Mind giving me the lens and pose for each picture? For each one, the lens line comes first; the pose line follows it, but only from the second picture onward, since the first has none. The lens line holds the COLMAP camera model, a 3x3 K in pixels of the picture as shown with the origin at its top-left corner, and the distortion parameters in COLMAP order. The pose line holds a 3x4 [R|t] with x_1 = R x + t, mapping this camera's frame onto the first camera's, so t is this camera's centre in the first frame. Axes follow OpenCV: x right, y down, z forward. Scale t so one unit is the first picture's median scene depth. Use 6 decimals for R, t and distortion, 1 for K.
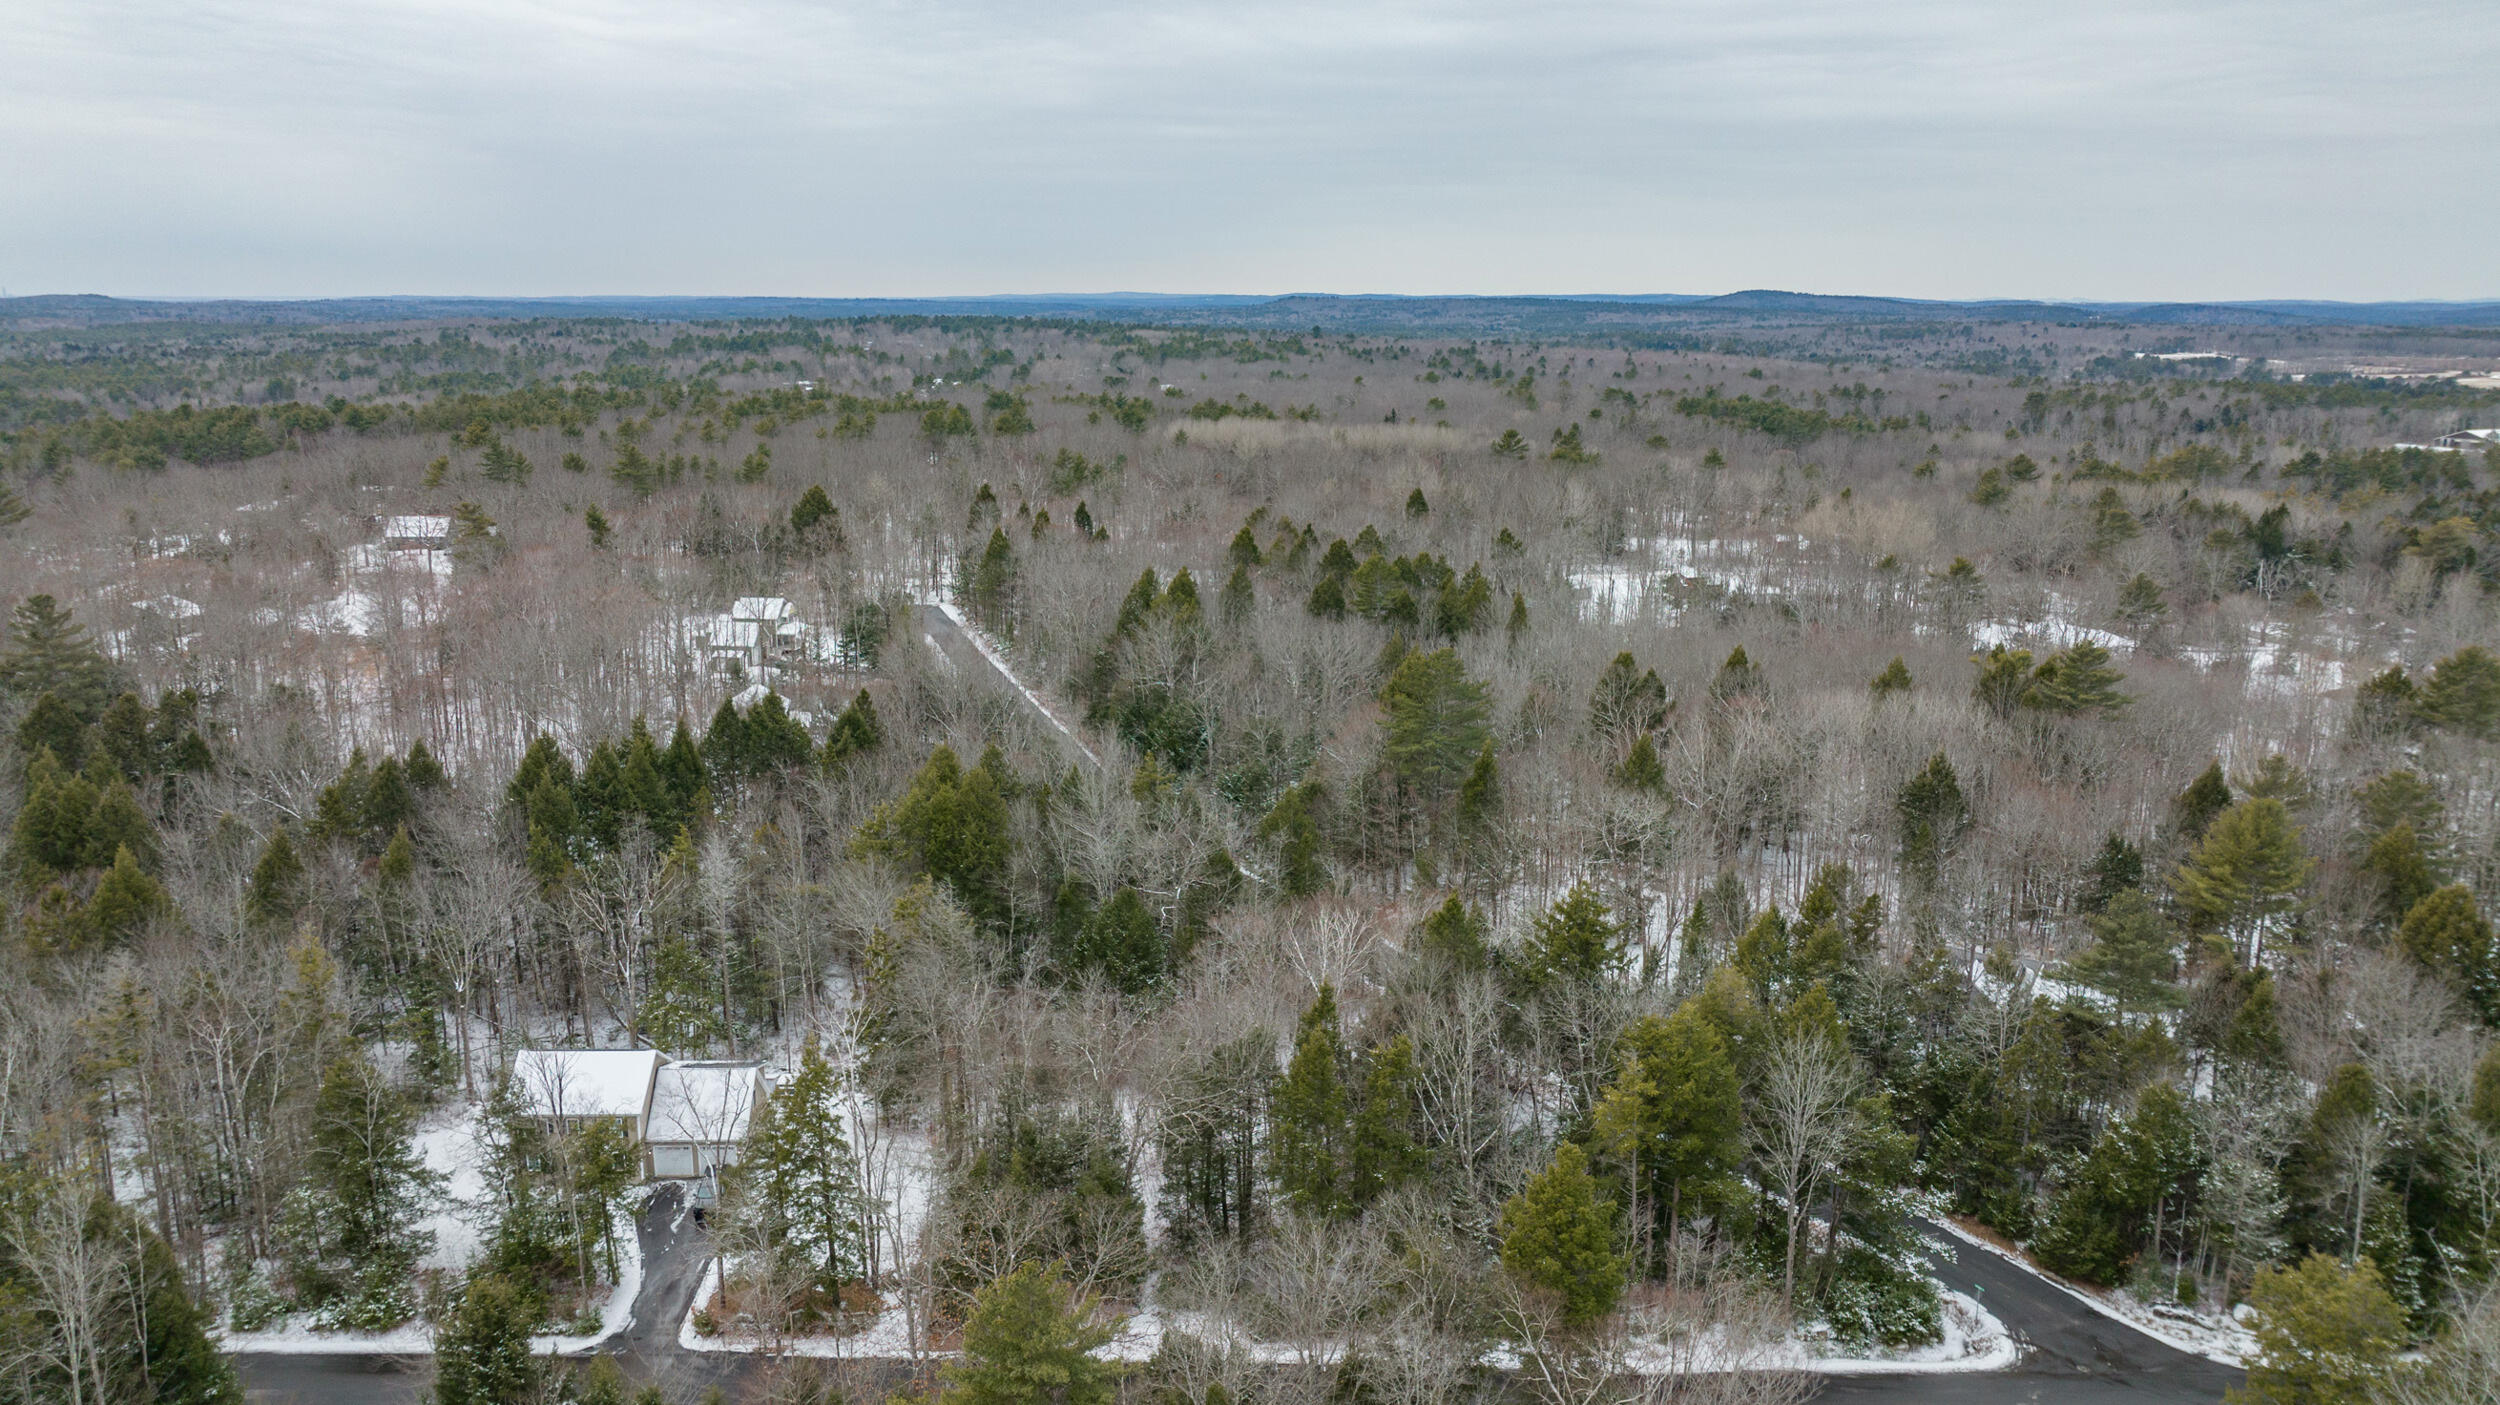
lens RADIAL K [[1824.9, 0, 1250.0], [0, 1824.9, 702.5], [0, 0, 1]] dist [-0.002274, -0.047233]
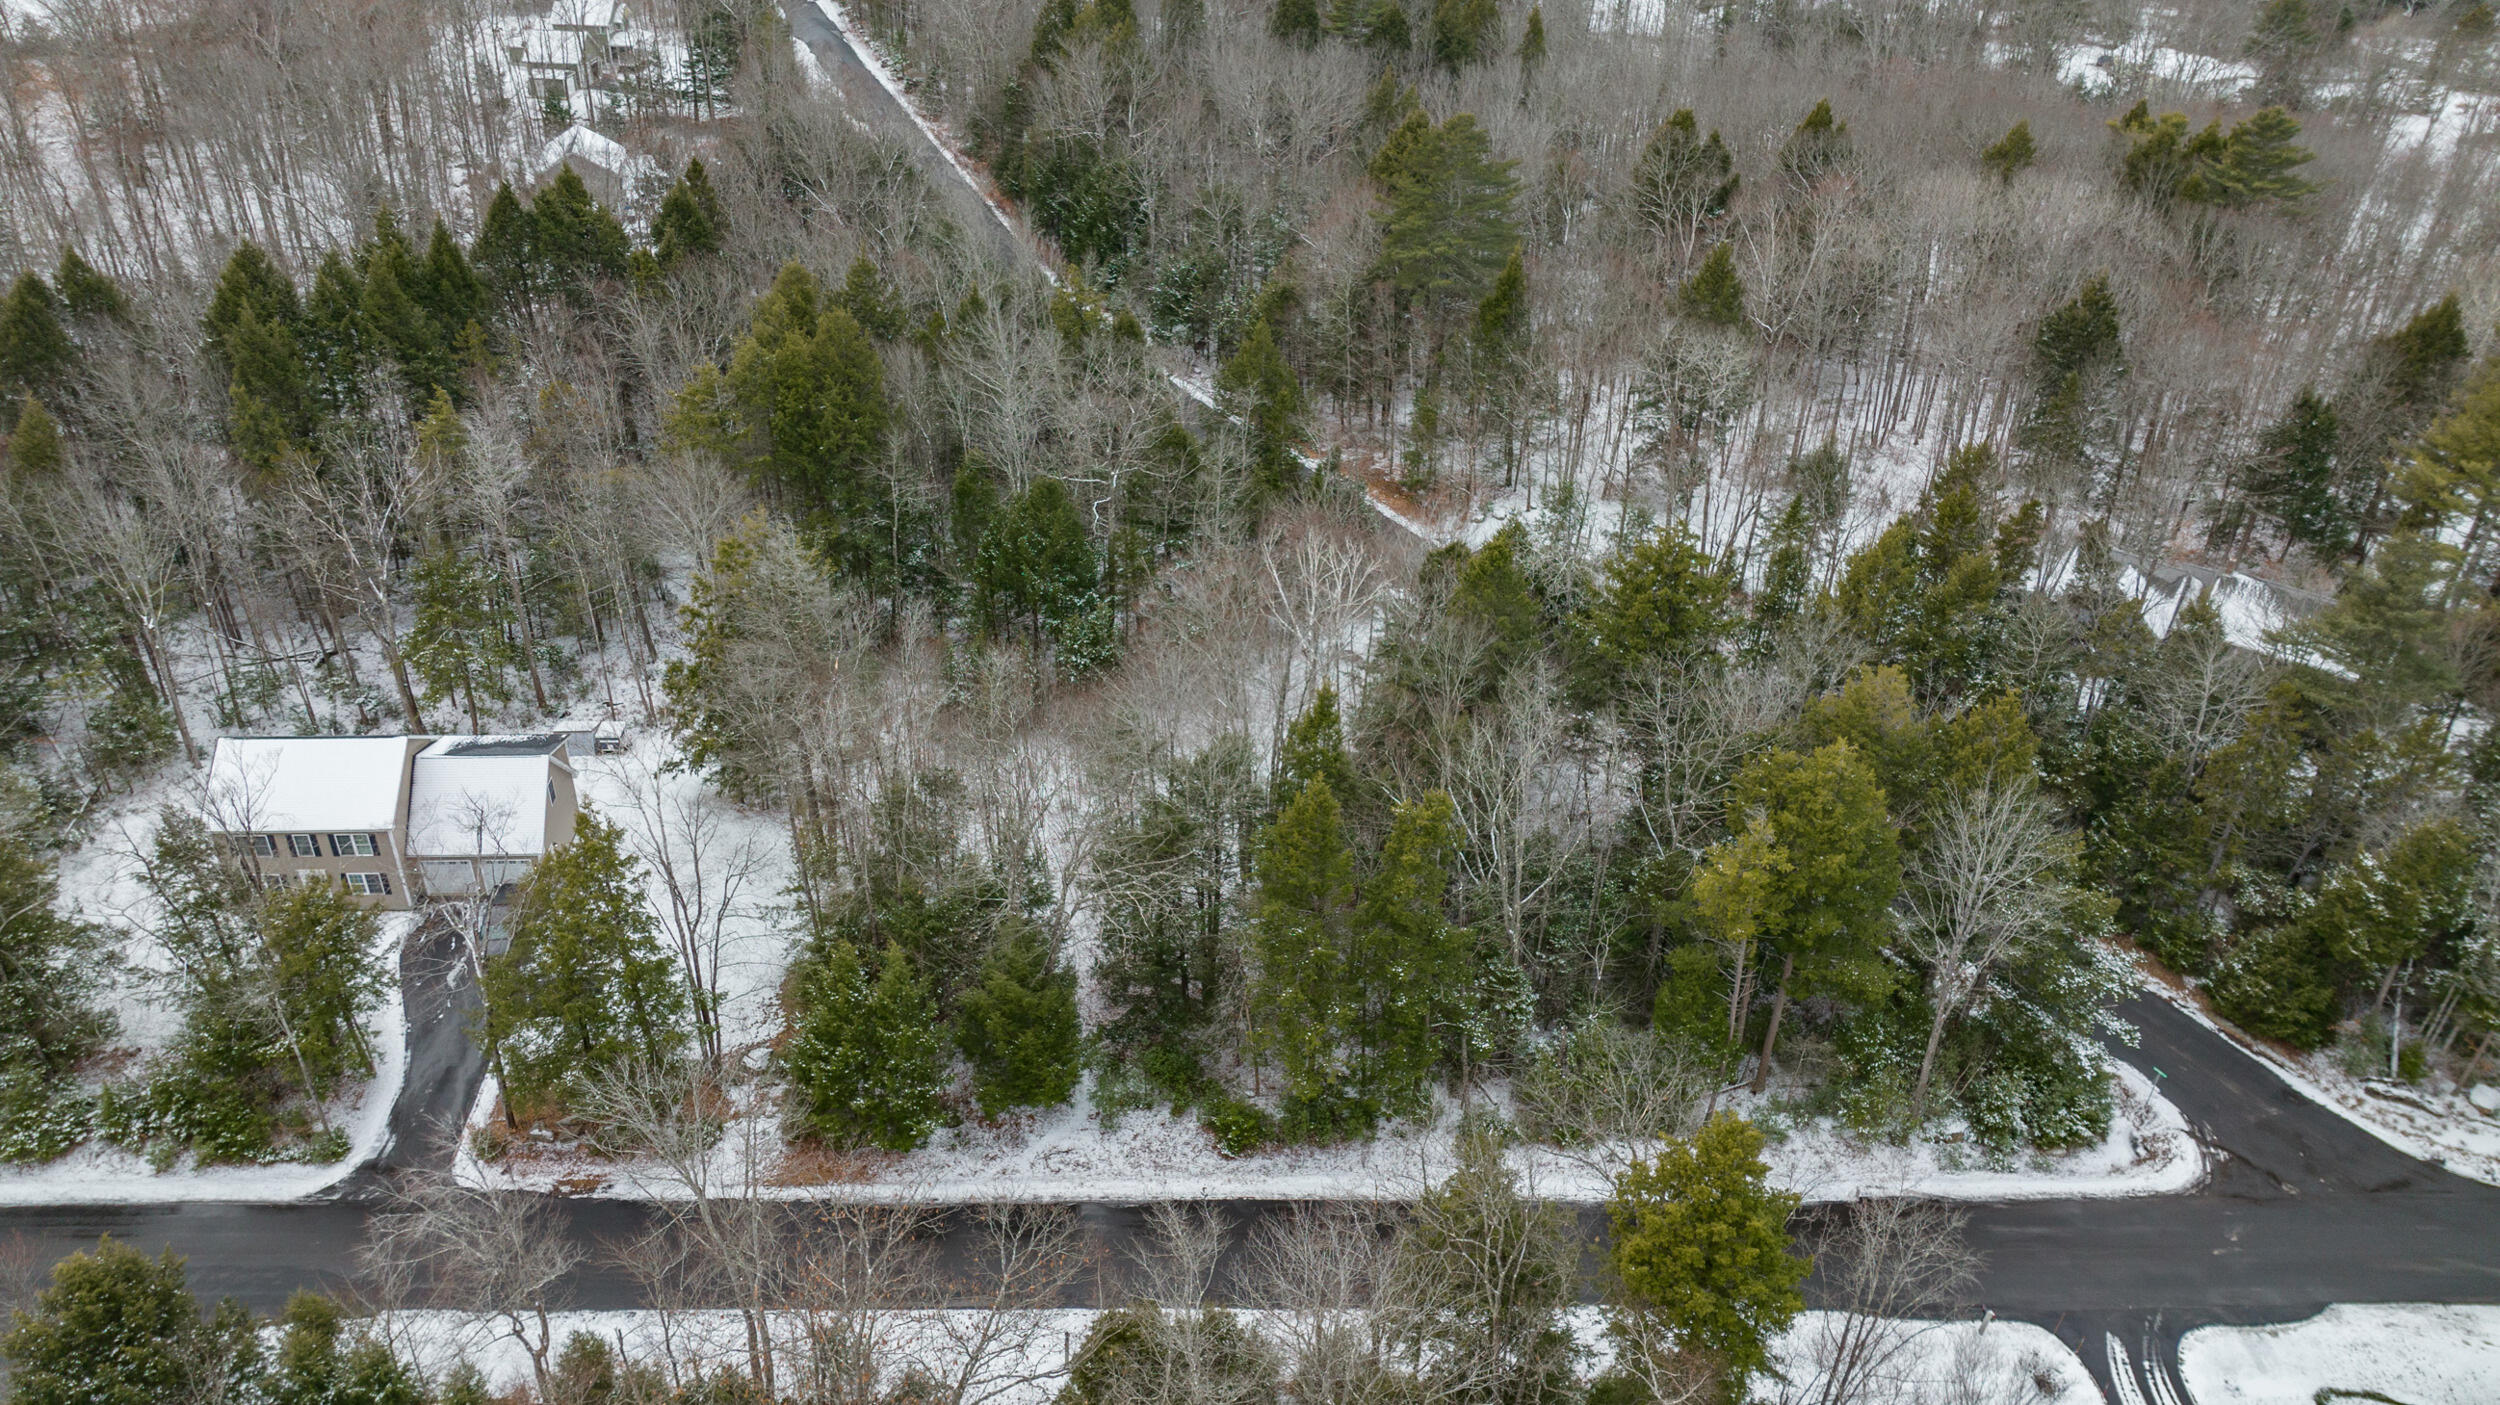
lens RADIAL K [[1838.4, 0, 1250.0], [0, 1838.4, 702.5], [0, 0, 1]] dist [-0.043659, 0.047985]
pose [[0.999329, 0.001324, 0.036608, -0.011392], [-0.013280, 0.944456, 0.328369, -0.059337], [-0.034139, -0.328635, 0.943840, 0.257763]]
